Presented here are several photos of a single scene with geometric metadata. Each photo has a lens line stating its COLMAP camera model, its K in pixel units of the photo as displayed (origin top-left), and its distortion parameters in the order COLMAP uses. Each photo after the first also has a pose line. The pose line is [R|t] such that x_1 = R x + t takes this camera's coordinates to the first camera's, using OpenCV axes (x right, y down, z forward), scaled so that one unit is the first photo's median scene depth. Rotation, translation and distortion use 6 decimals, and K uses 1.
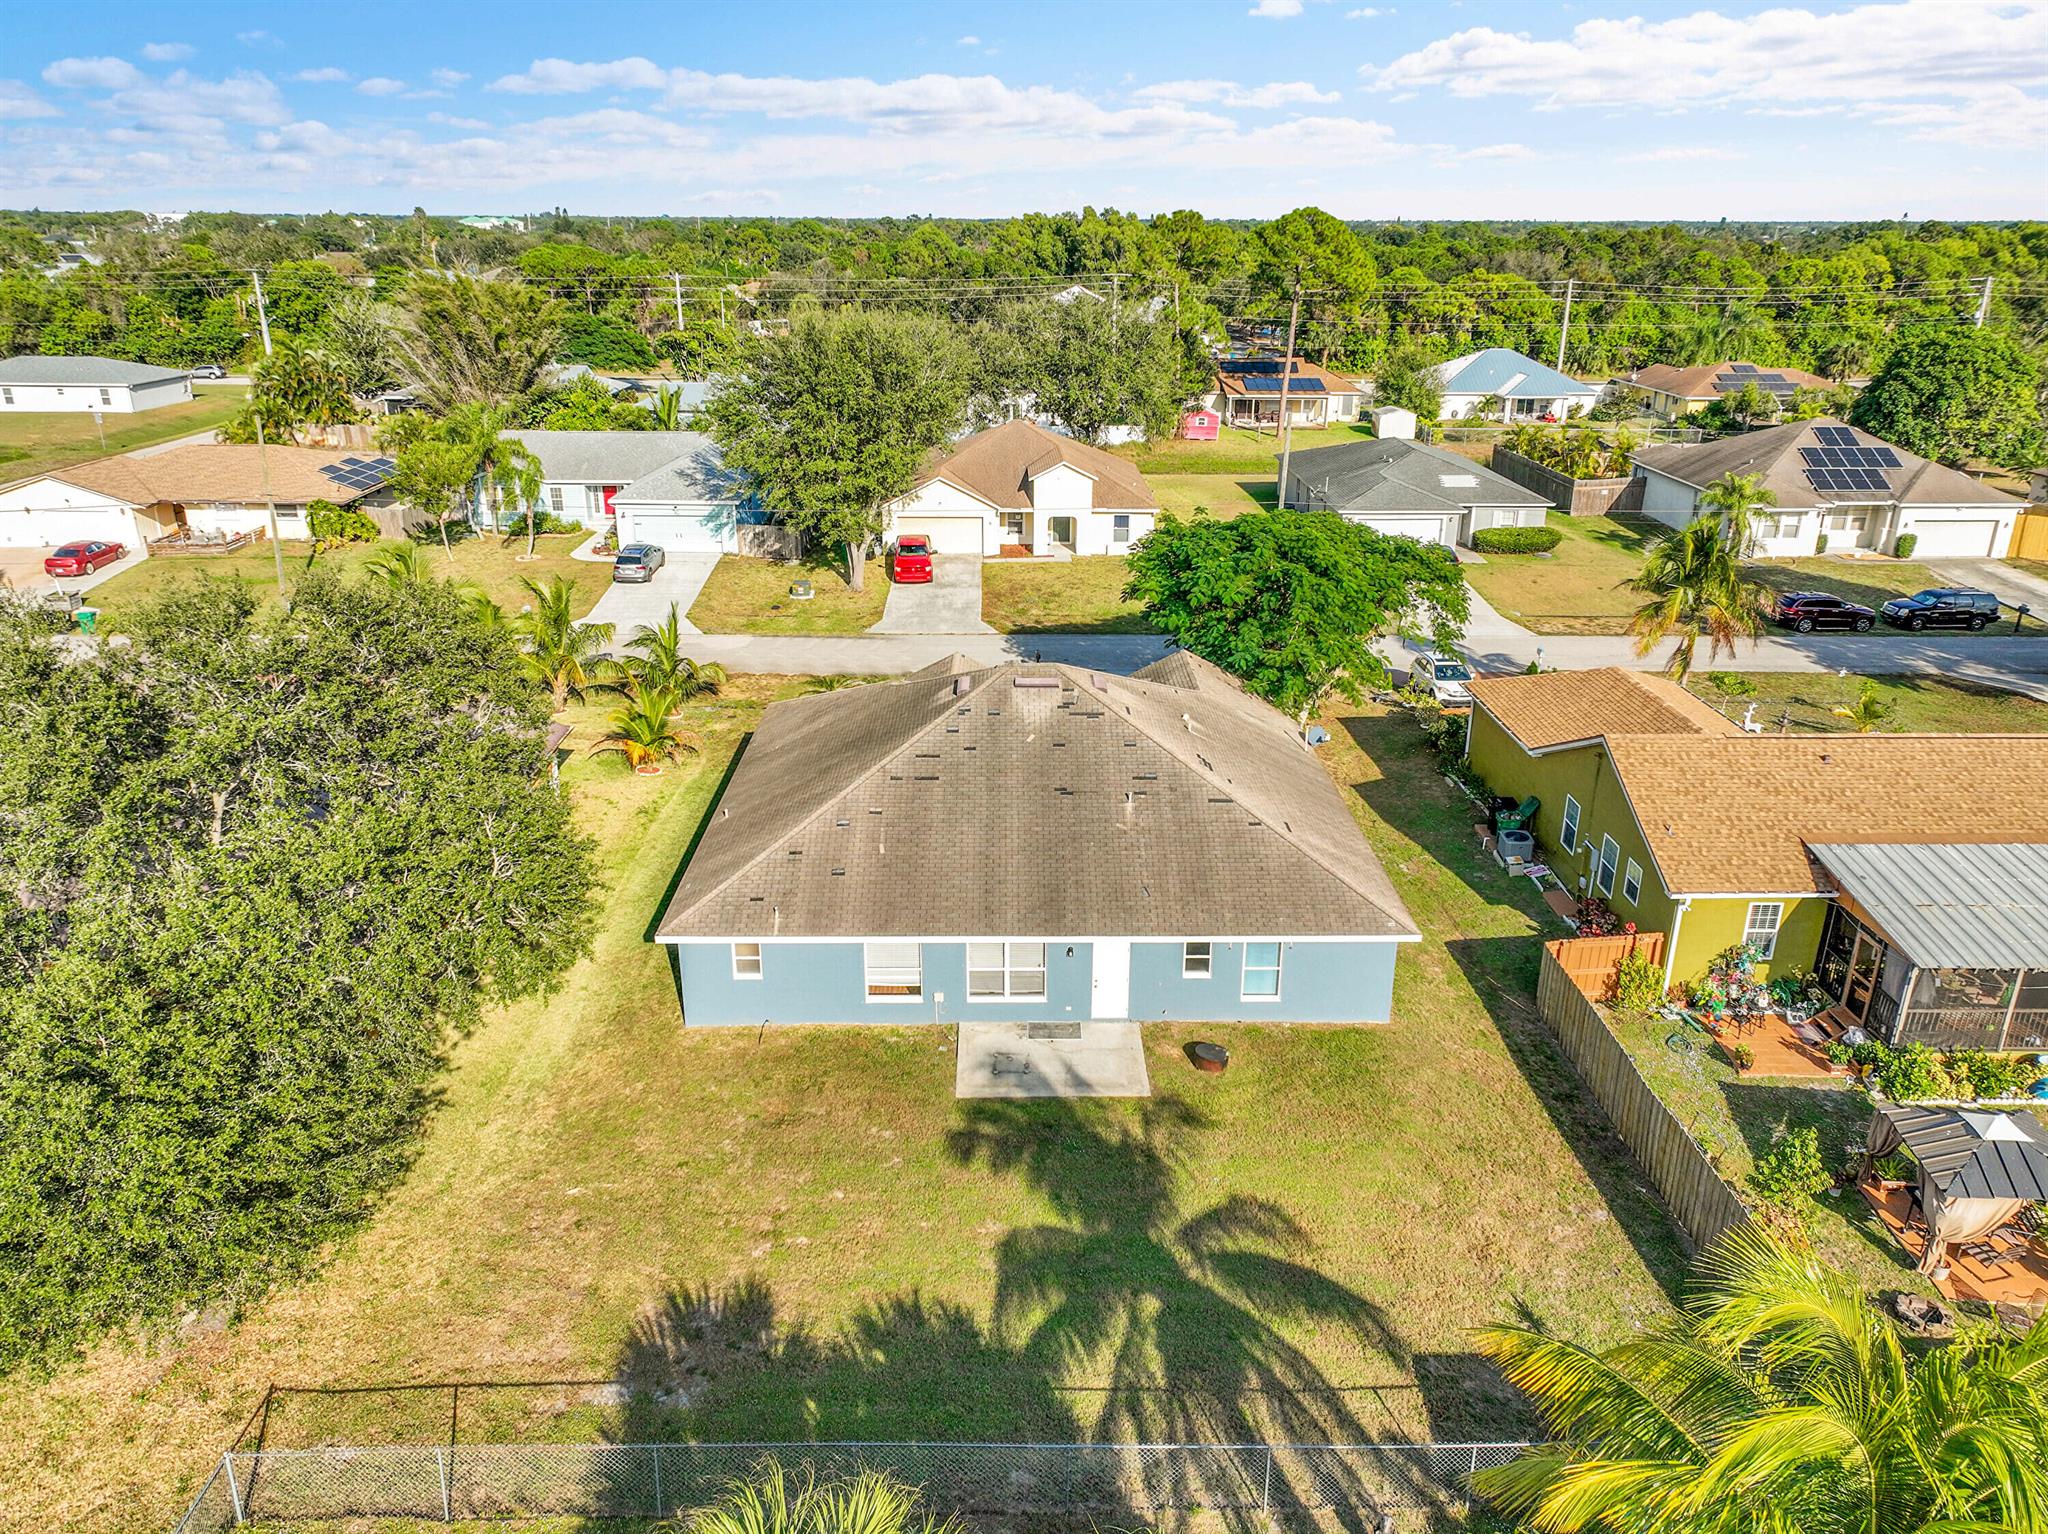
lens RADIAL K [[1435.6, 0, 1024.0], [0, 1435.6, 767.0], [0, 0, 1]] dist [0.002643, 0.008293]
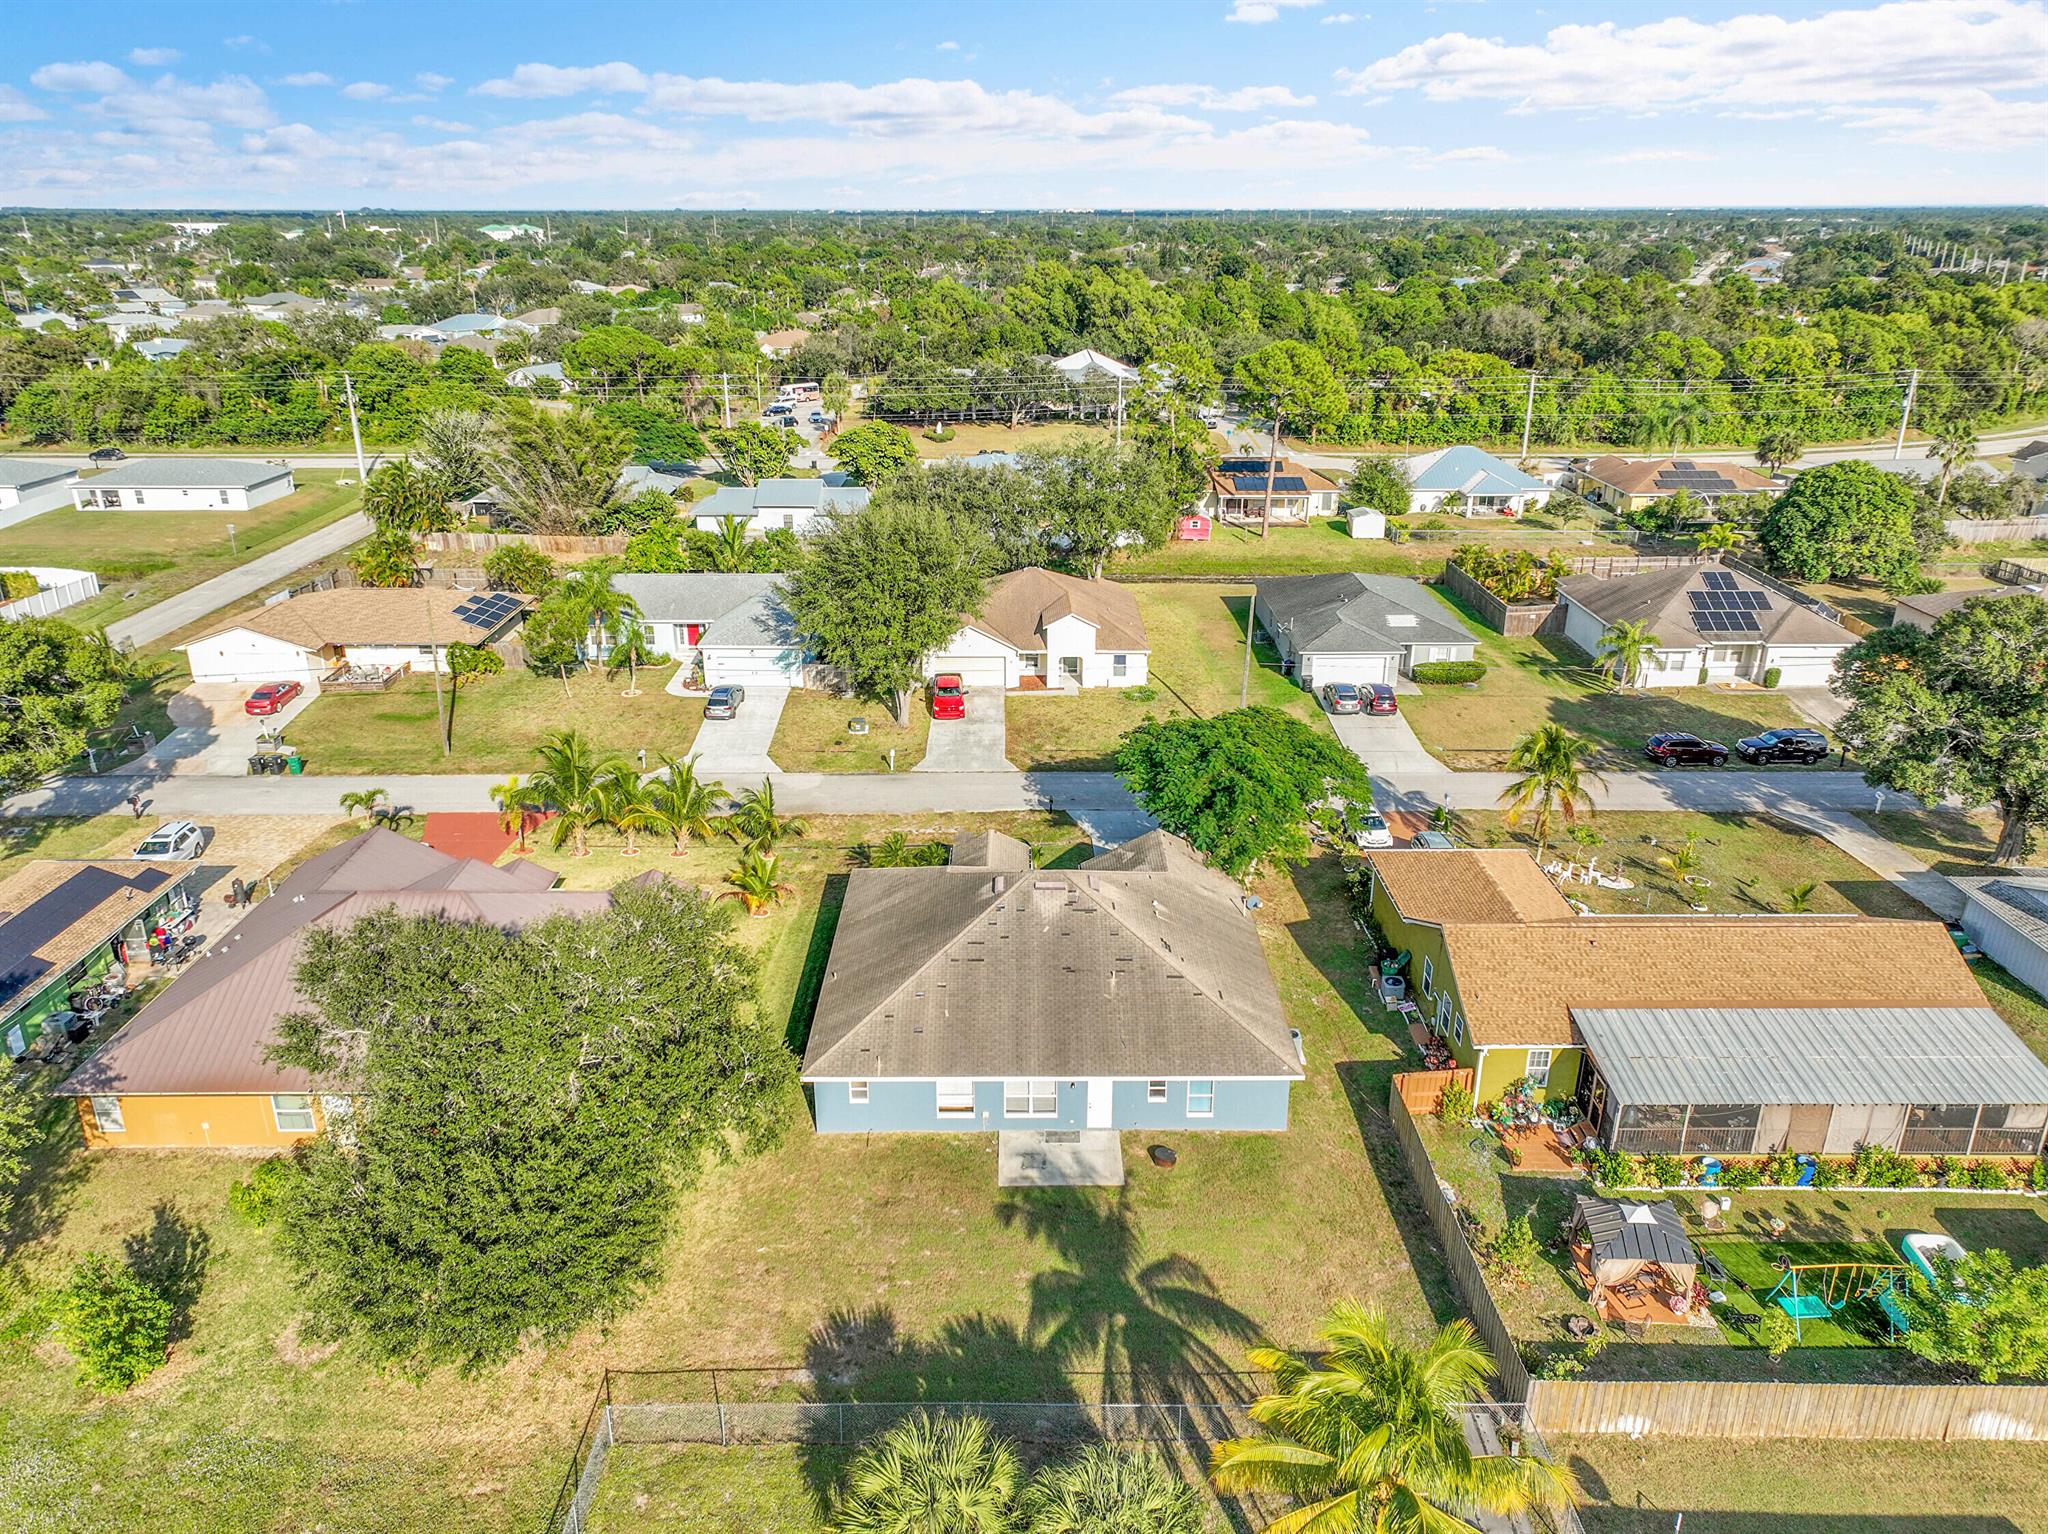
lens RADIAL K [[1429.8, 0, 1024.0], [0, 1429.8, 767.0], [0, 0, 1]] dist [0.005319, -0.000508]
pose [[0.999957, -0.001665, -0.009099, -0.004182], [0.001710, 0.999986, 0.004919, -0.179121], [0.009091, -0.004935, 0.999947, -0.421945]]
